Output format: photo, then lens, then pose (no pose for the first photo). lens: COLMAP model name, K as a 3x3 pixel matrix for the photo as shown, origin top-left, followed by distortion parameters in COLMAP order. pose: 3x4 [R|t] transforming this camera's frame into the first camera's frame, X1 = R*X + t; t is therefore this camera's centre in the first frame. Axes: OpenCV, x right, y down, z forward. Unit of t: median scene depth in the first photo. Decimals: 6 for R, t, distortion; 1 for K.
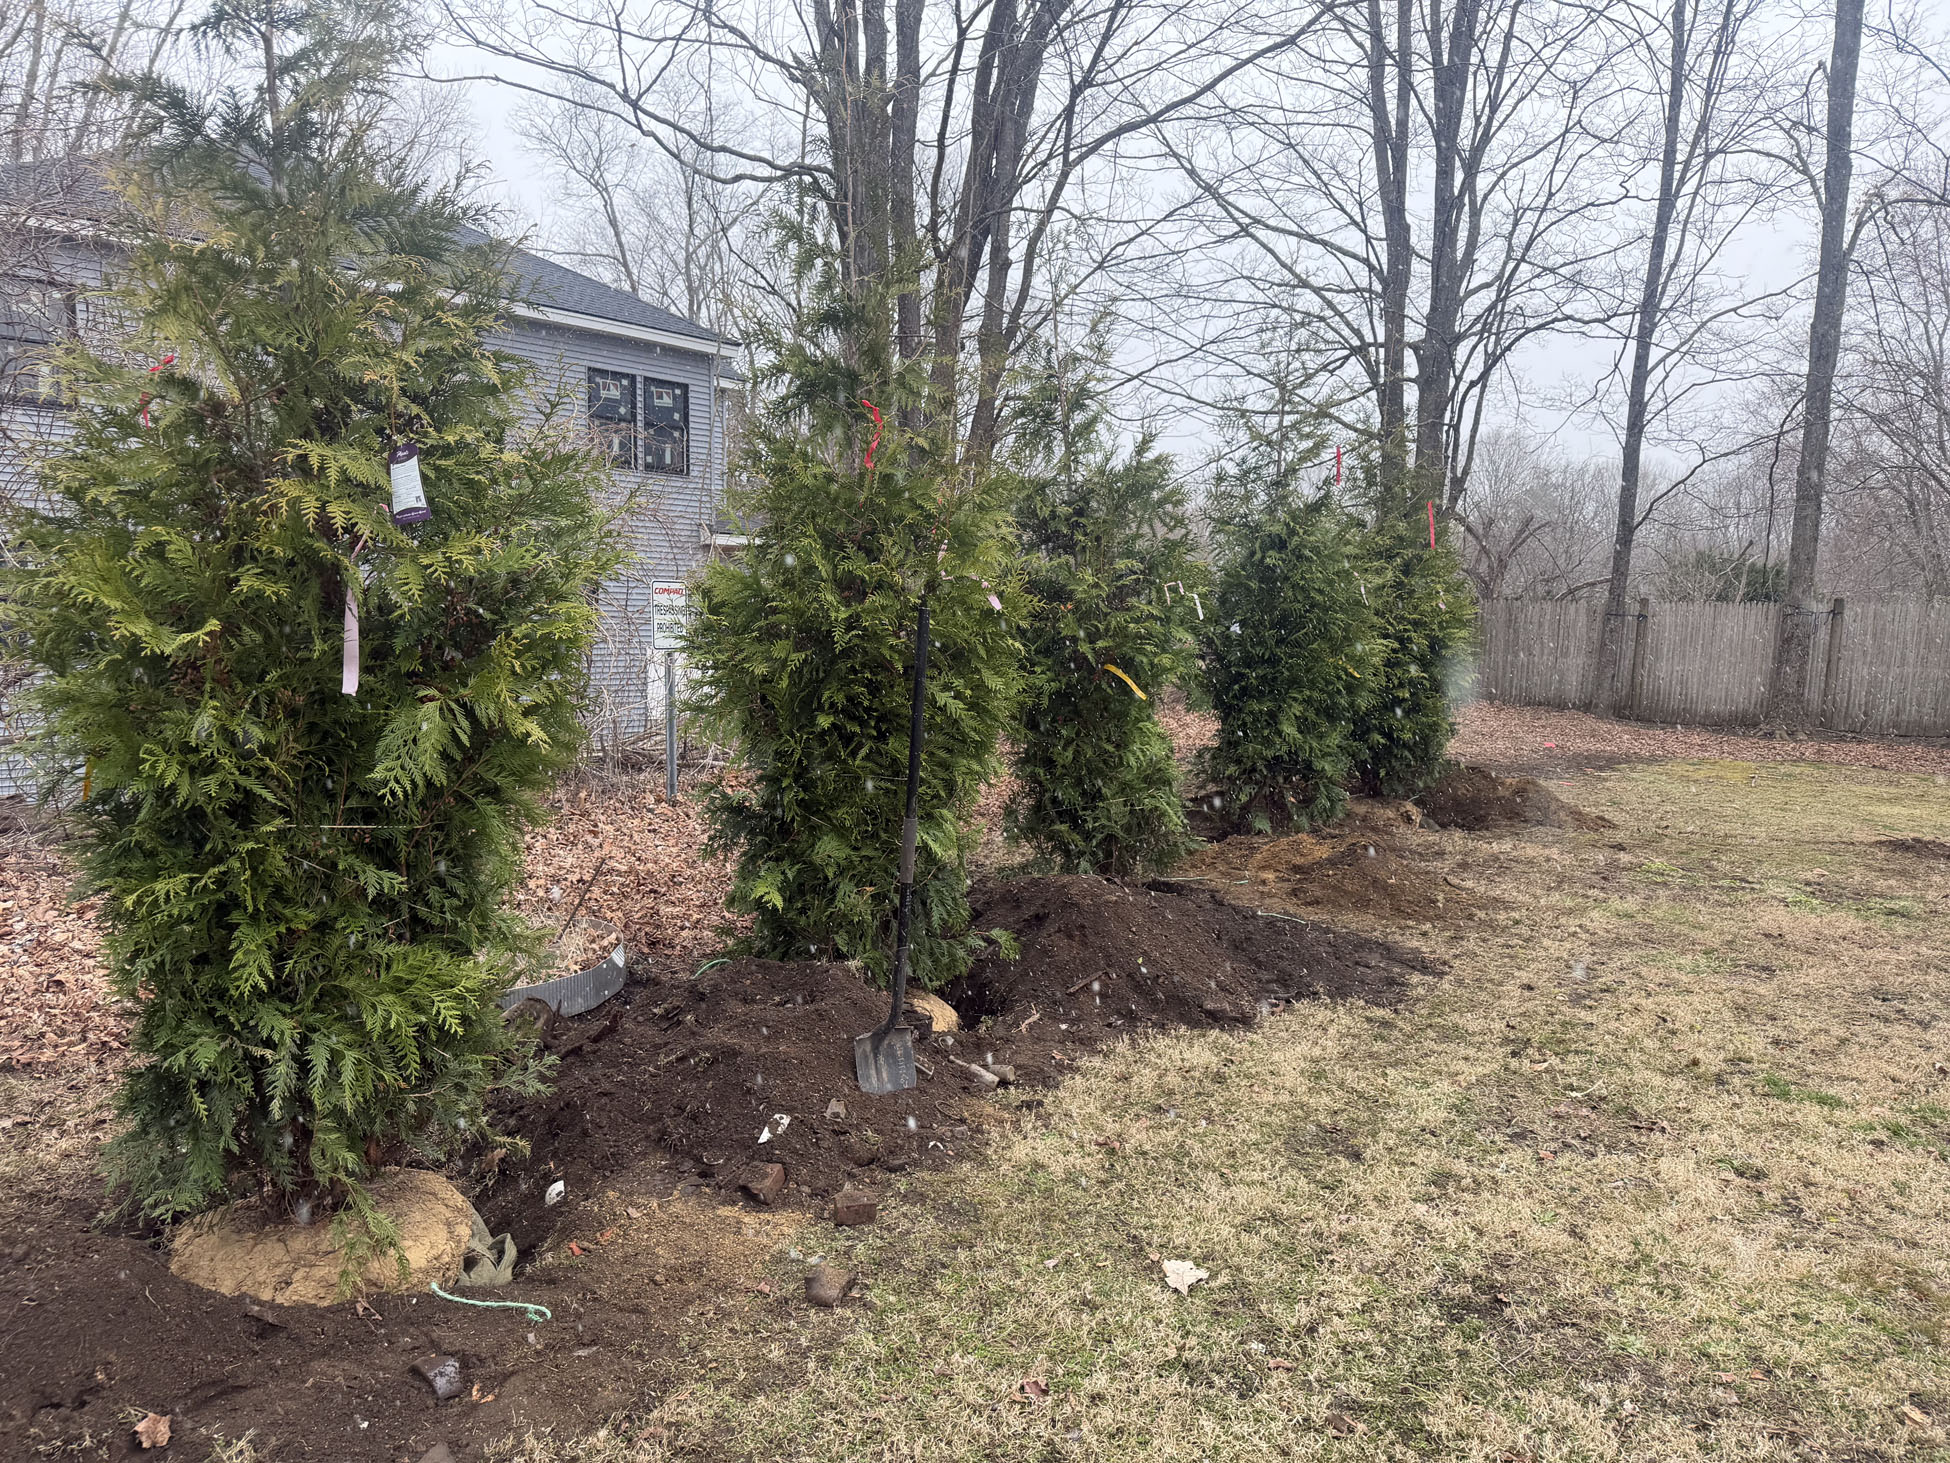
lens RADIAL K [[1392.5, 0, 975.0], [0, 1392.5, 731.5], [0, 0, 1]] dist [0.078934, -0.128509]
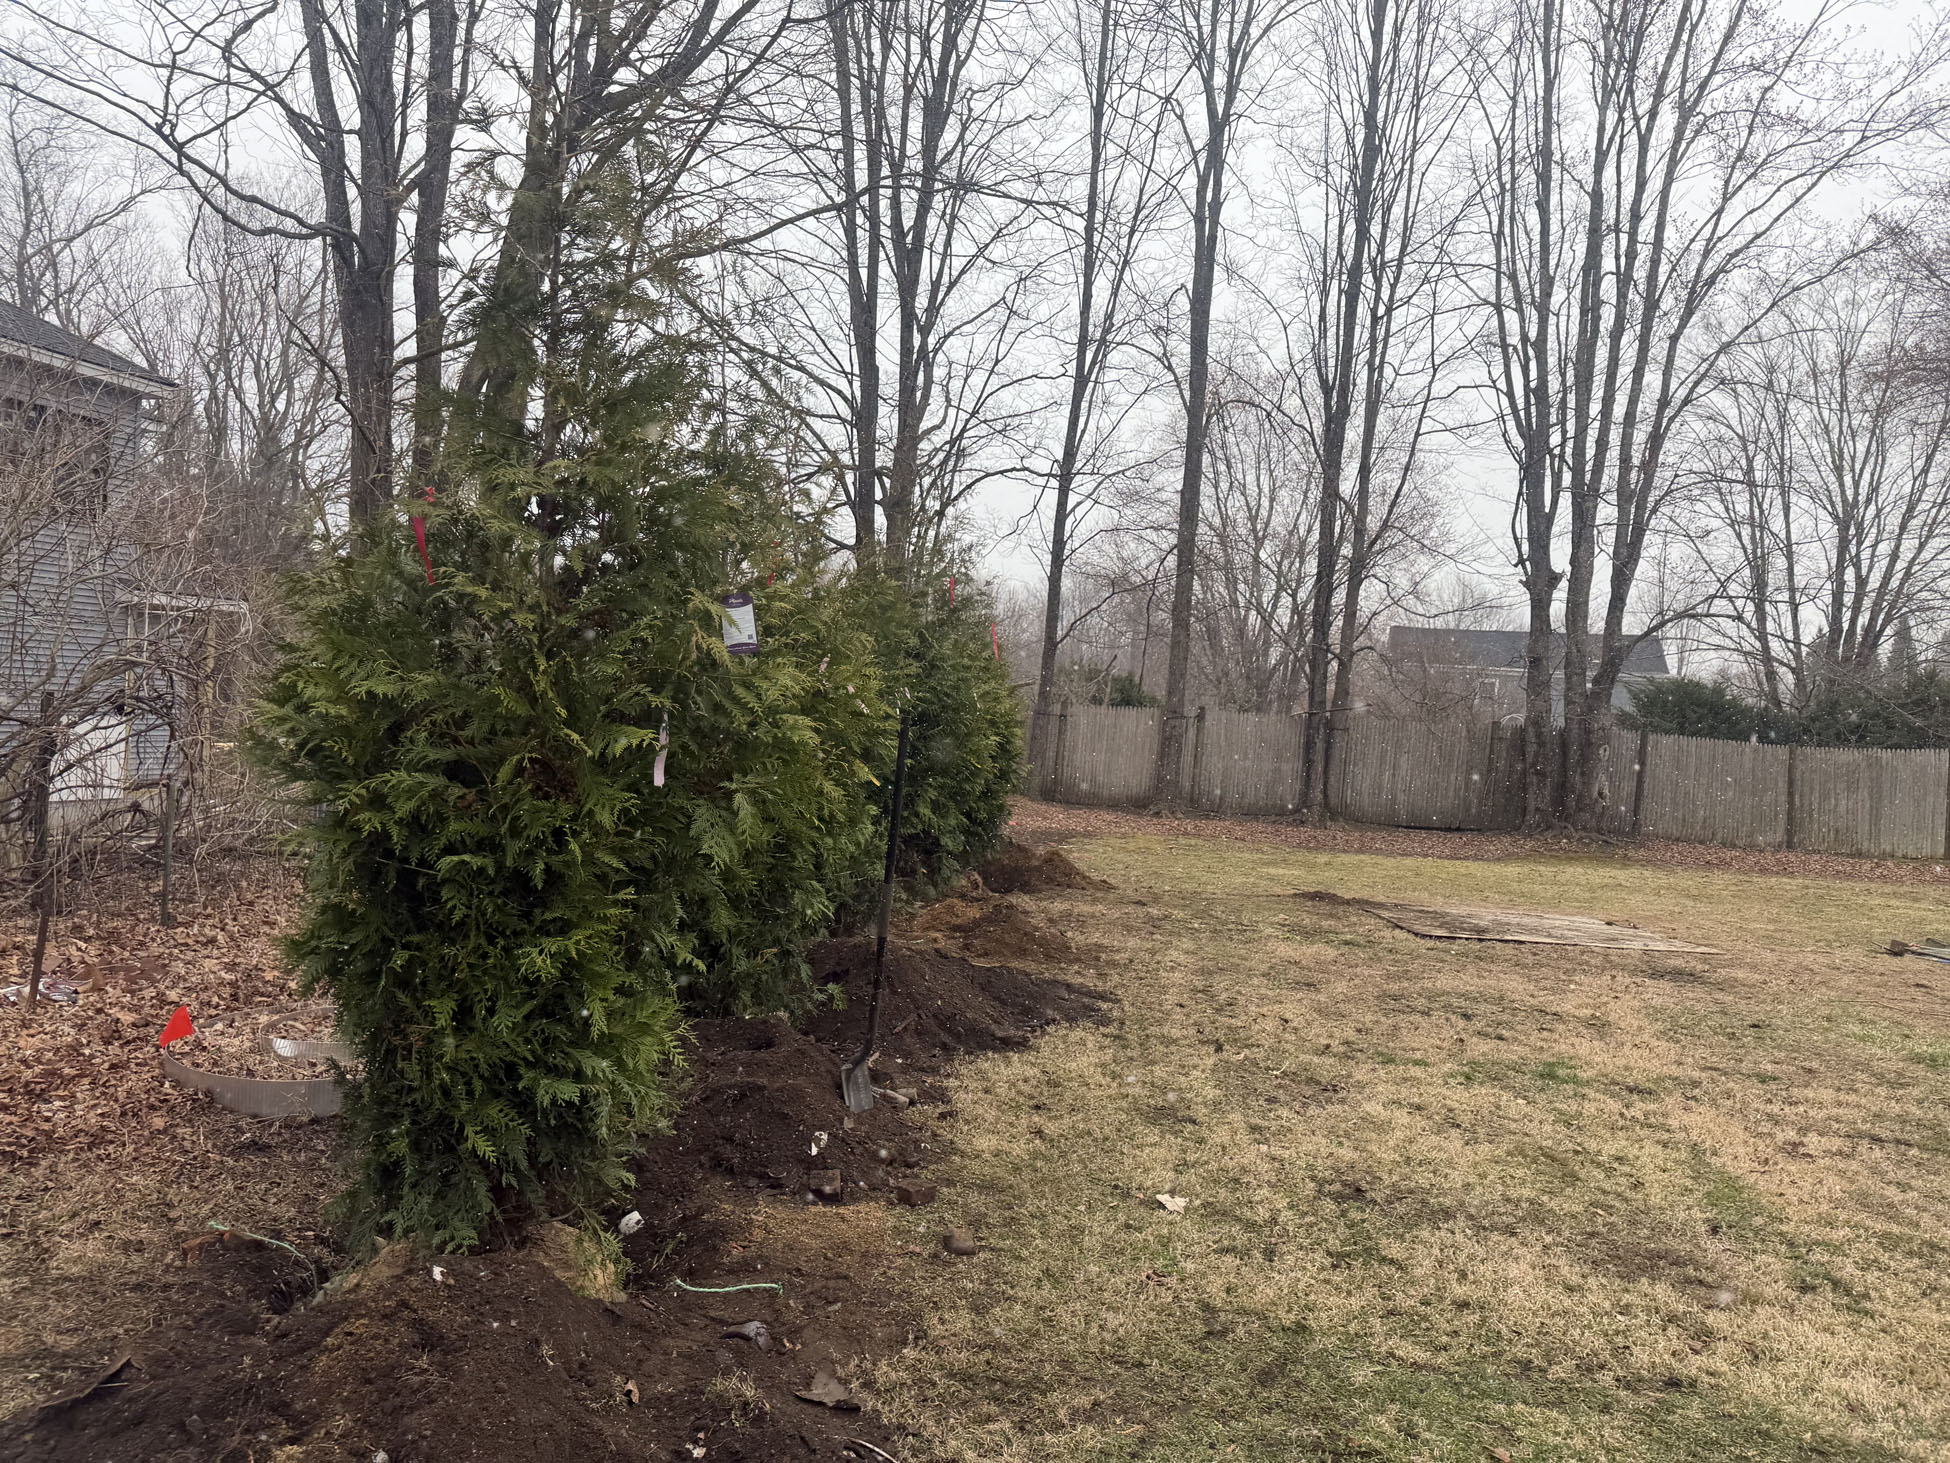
lens RADIAL K [[1379.3, 0, 979.0], [0, 1379.3, 733.1], [0, 0, 1]] dist [0.008447, 0.000620]
pose [[0.898300, 0.025022, 0.438669, -0.119610], [-0.000885, 0.998478, -0.055142, -0.001464], [-0.439381, 0.049146, 0.896955, -0.033335]]
